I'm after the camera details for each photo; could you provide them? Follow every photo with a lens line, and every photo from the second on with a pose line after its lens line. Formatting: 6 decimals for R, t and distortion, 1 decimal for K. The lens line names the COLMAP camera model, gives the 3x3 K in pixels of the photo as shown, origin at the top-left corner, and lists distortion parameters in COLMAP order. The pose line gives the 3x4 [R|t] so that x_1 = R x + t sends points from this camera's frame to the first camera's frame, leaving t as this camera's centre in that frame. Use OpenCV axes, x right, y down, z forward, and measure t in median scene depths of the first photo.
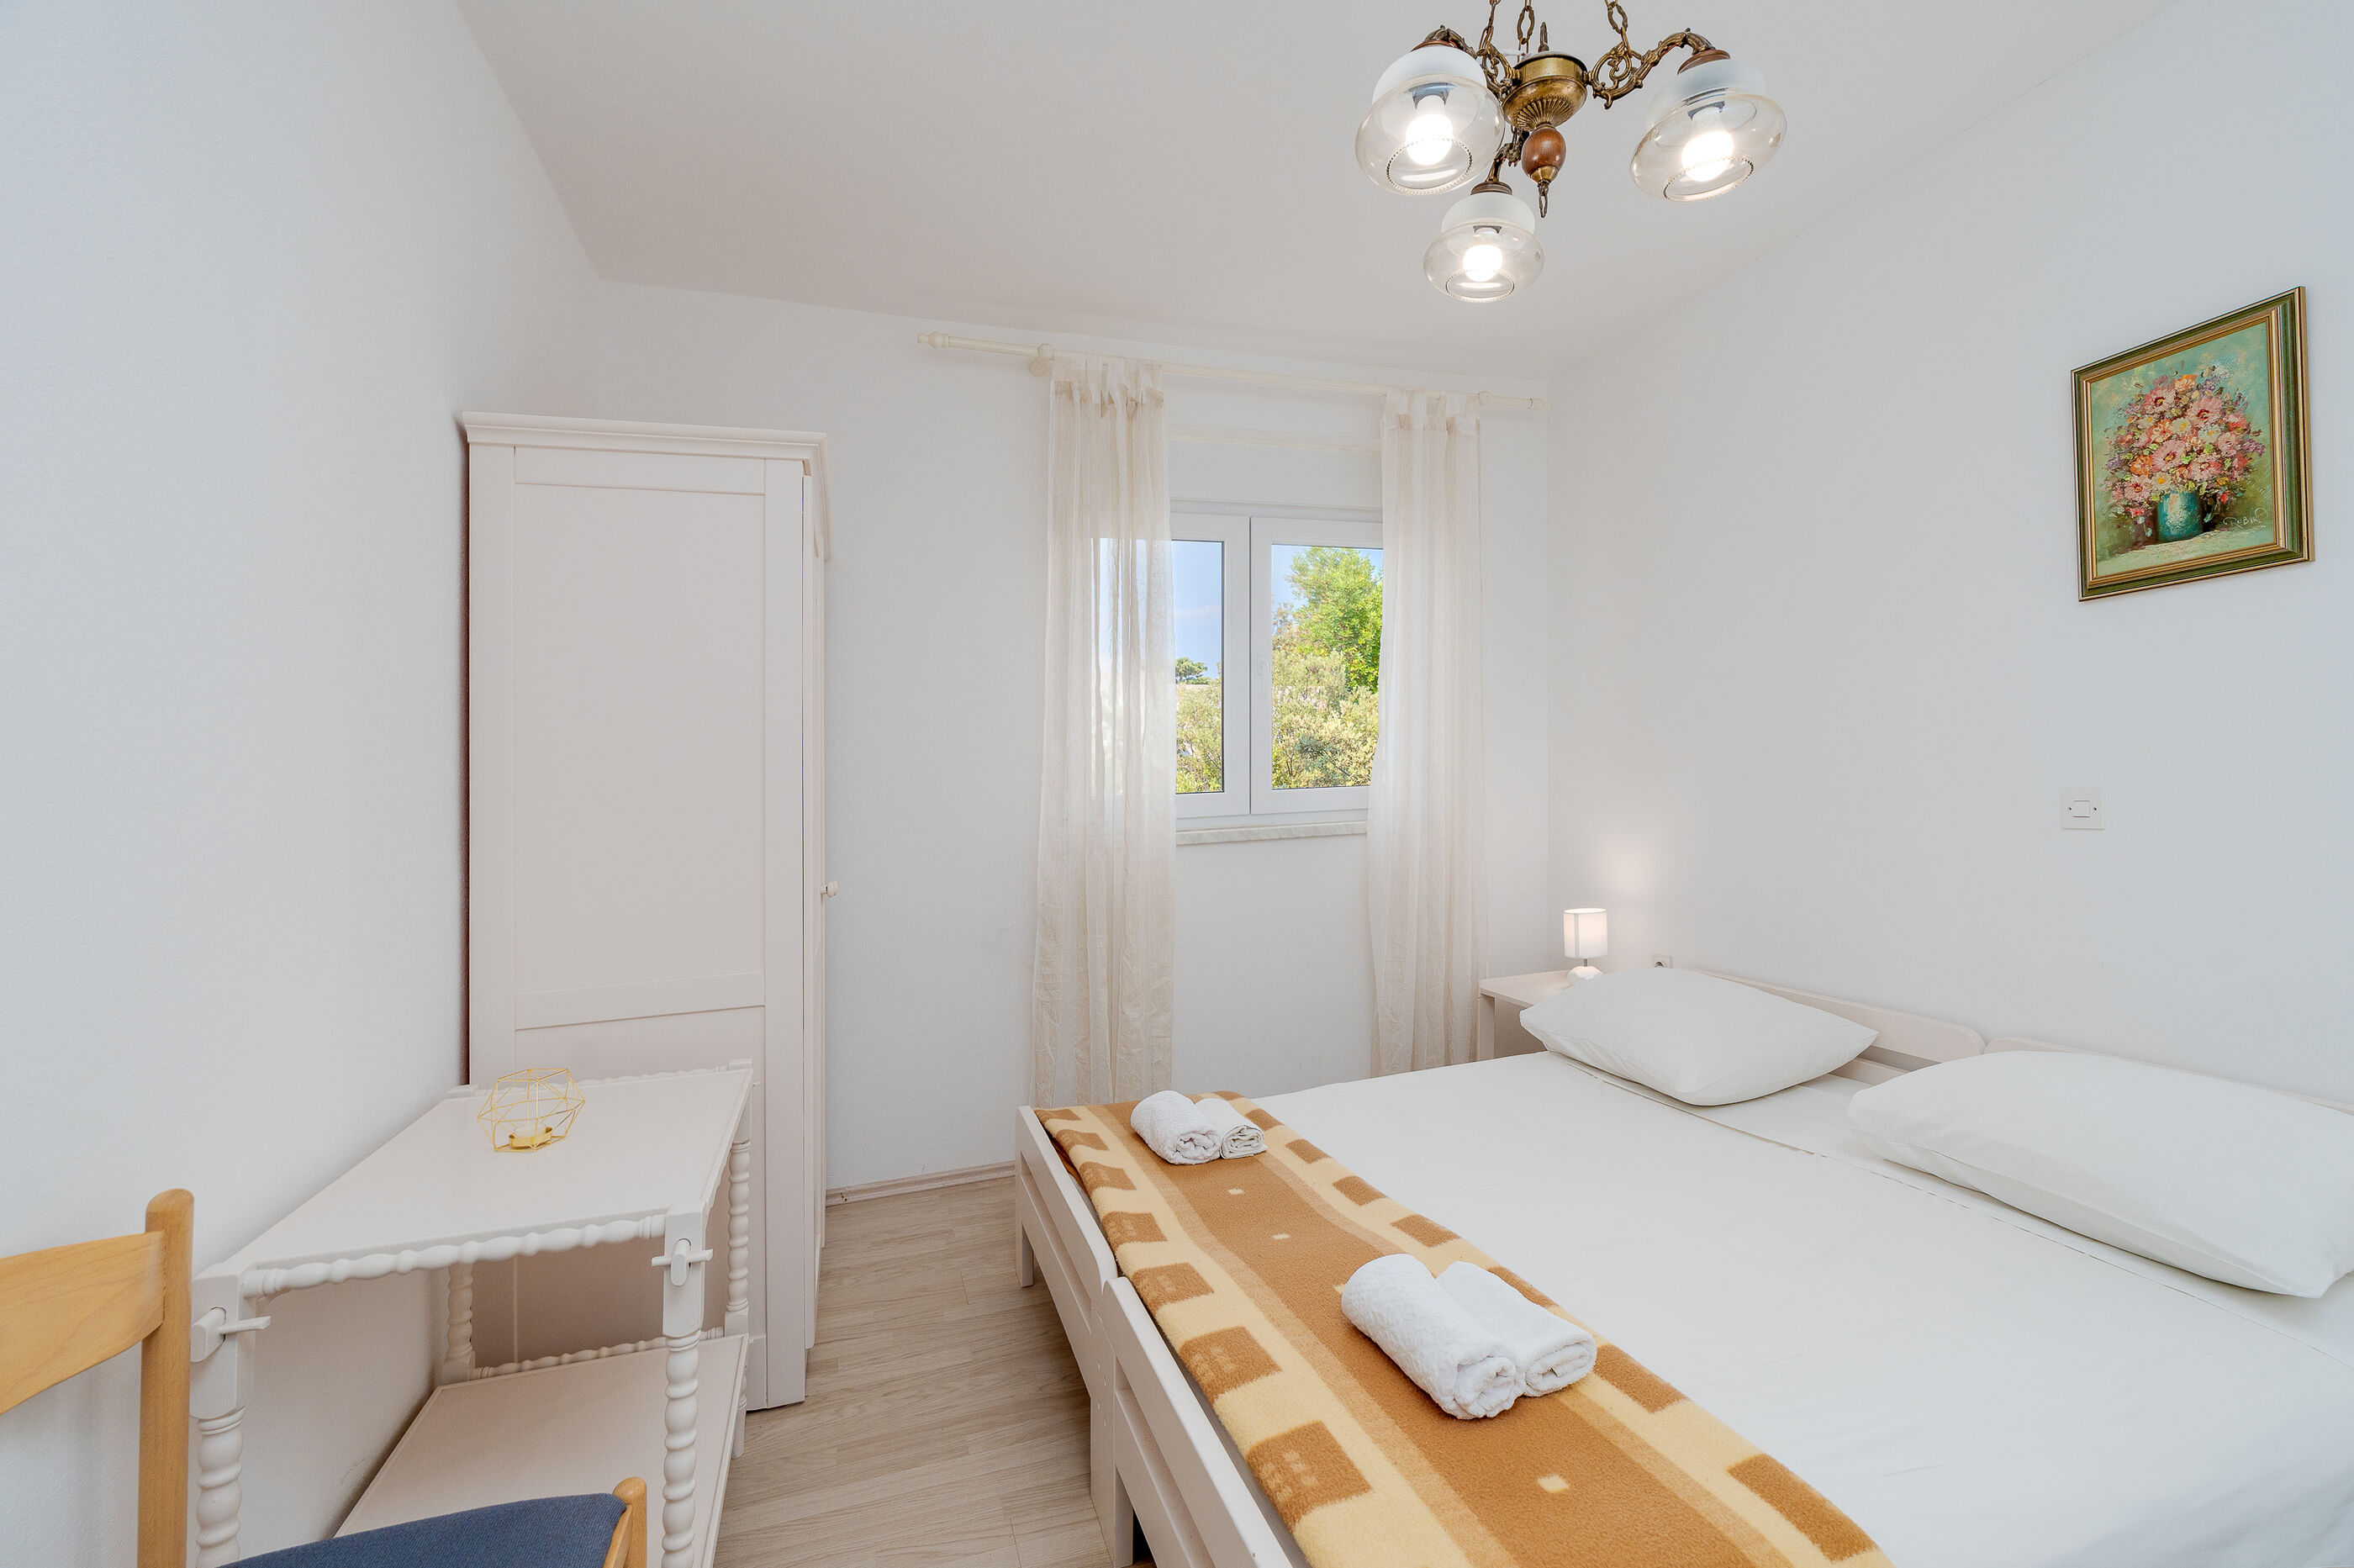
lens RADIAL K [[1072.6, 0, 1264.3], [0, 1072.6, 787.4], [0, 0, 1]] dist [-0.013448, 0.003164]
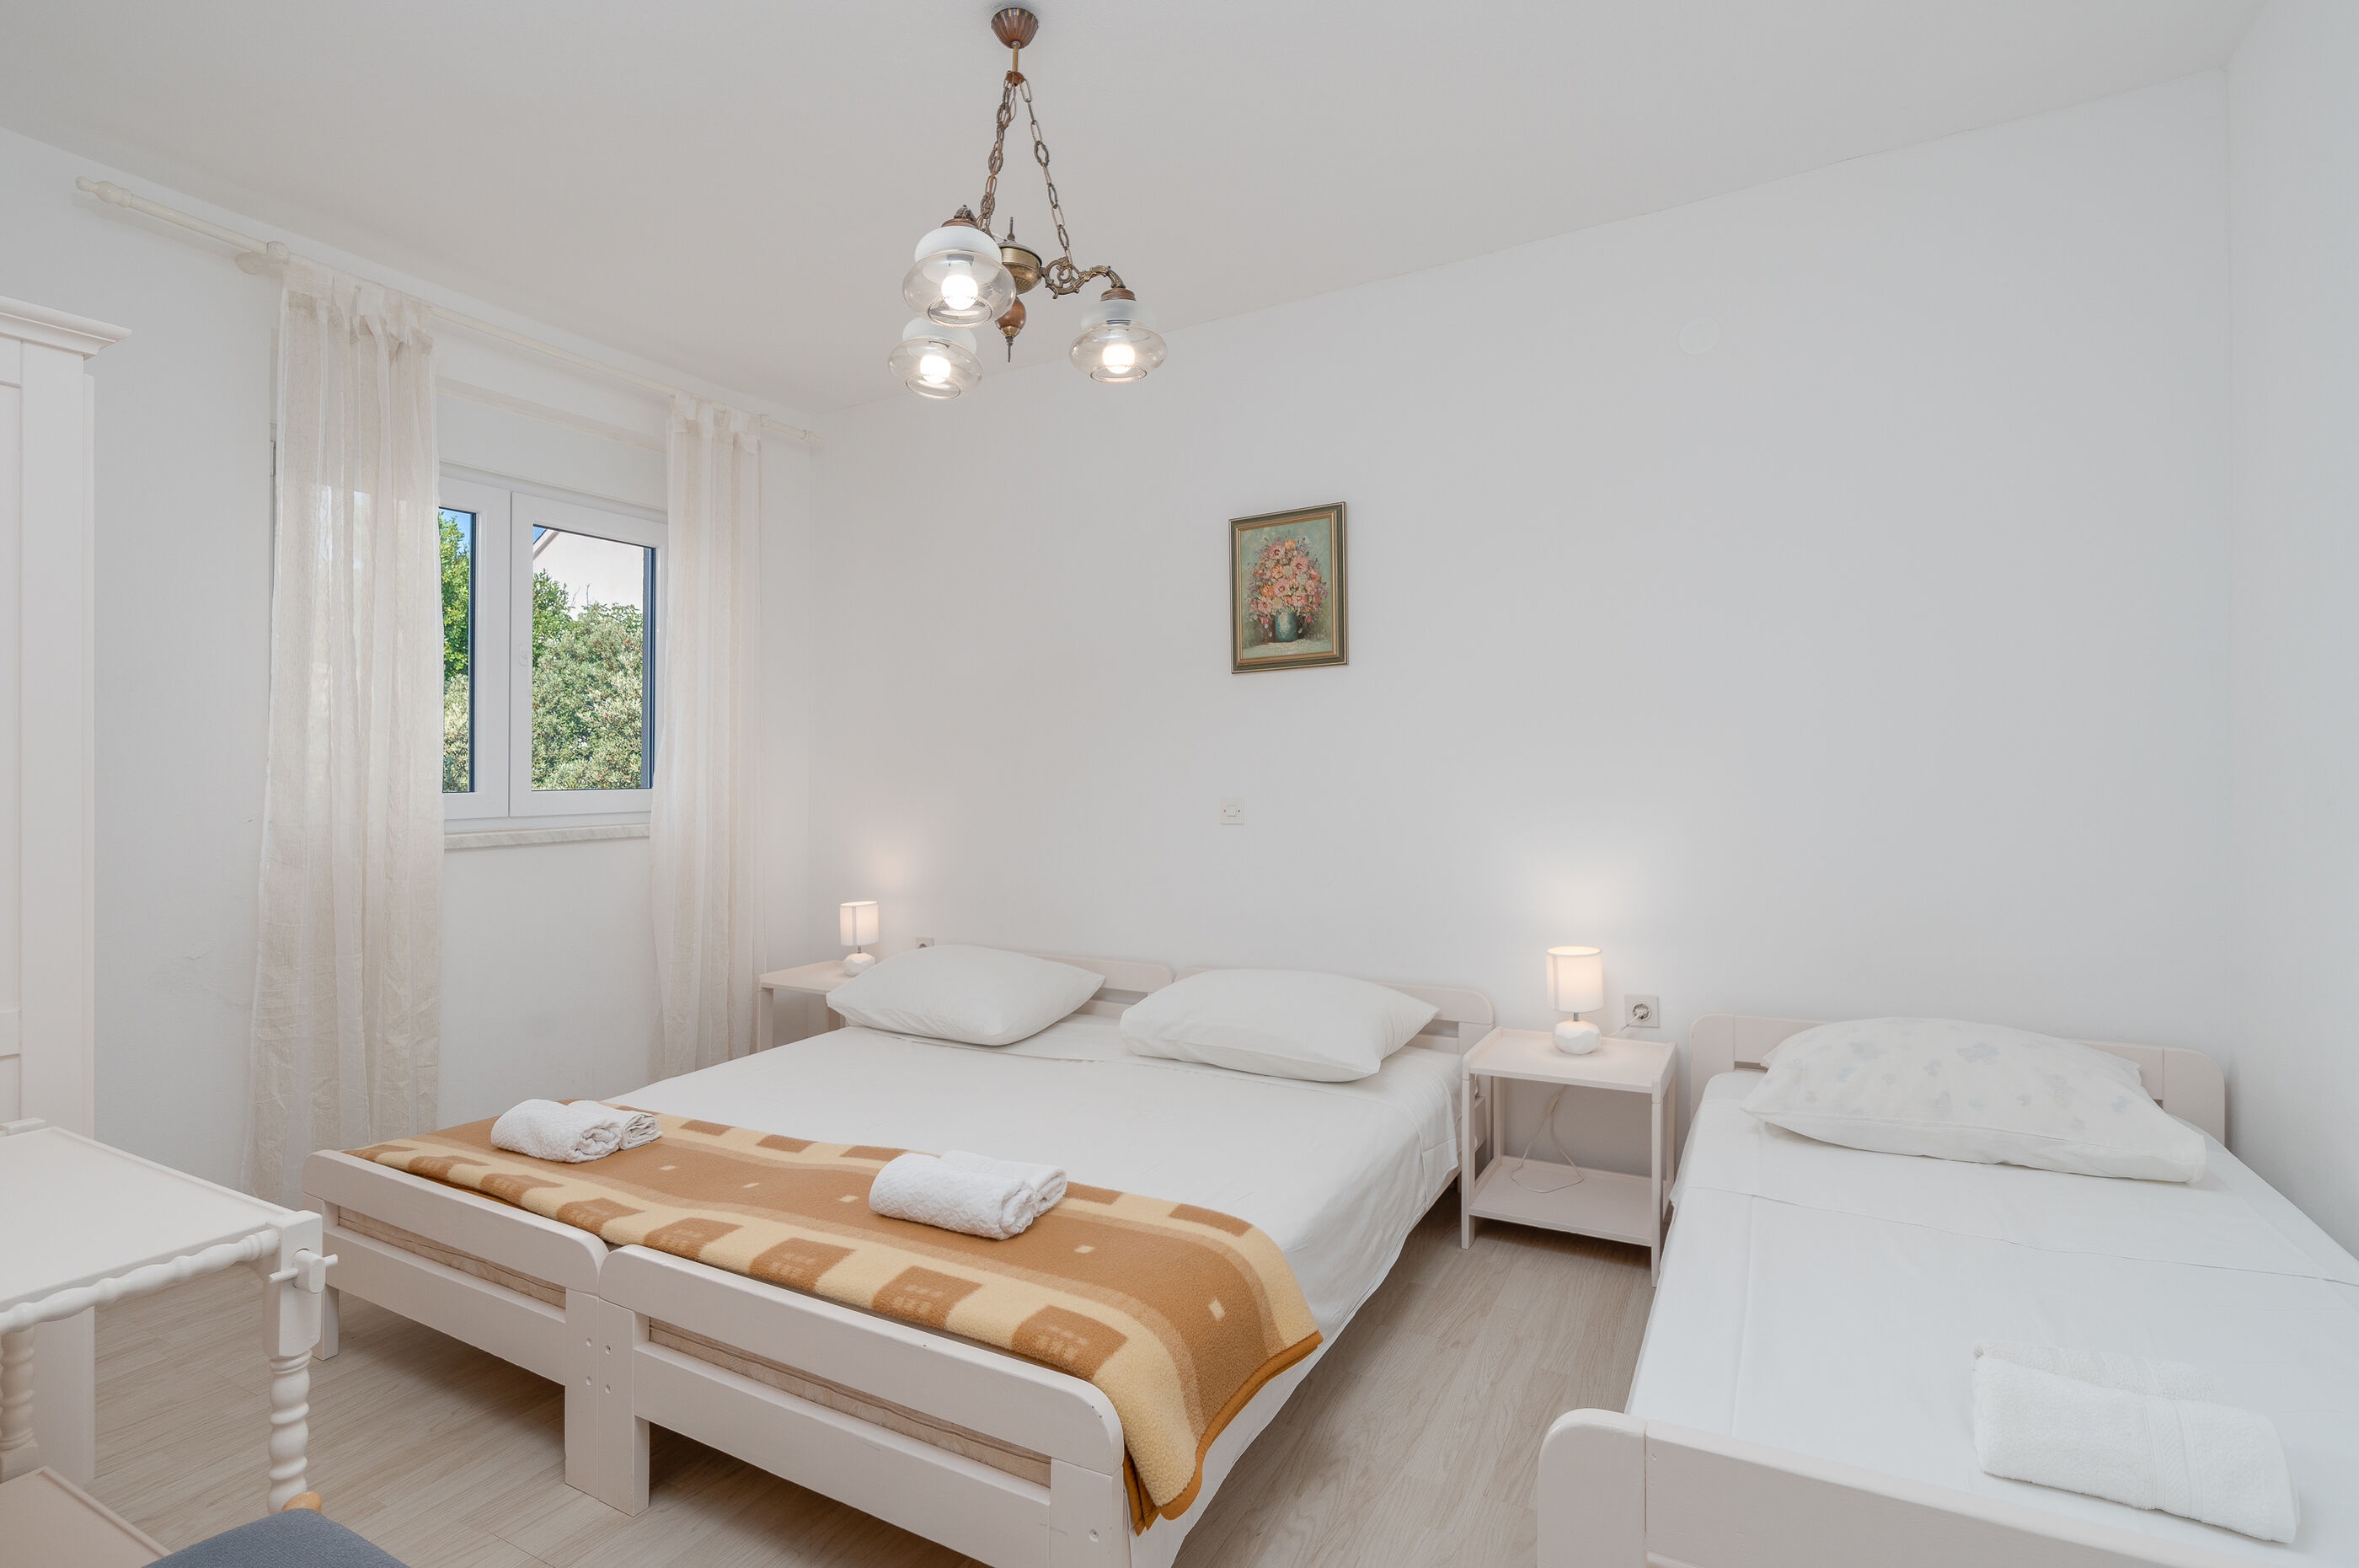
lens RADIAL K [[1074.8, 0, 1176.7], [0, 1074.8, 800.5], [0, 0, 1]] dist [-0.013448, 0.003164]
pose [[0.752912, 0.011736, 0.658017, -0.317560], [-0.011891, 0.999920, -0.004228, 0.014537], [-0.658014, -0.004641, 0.752992, -0.108195]]
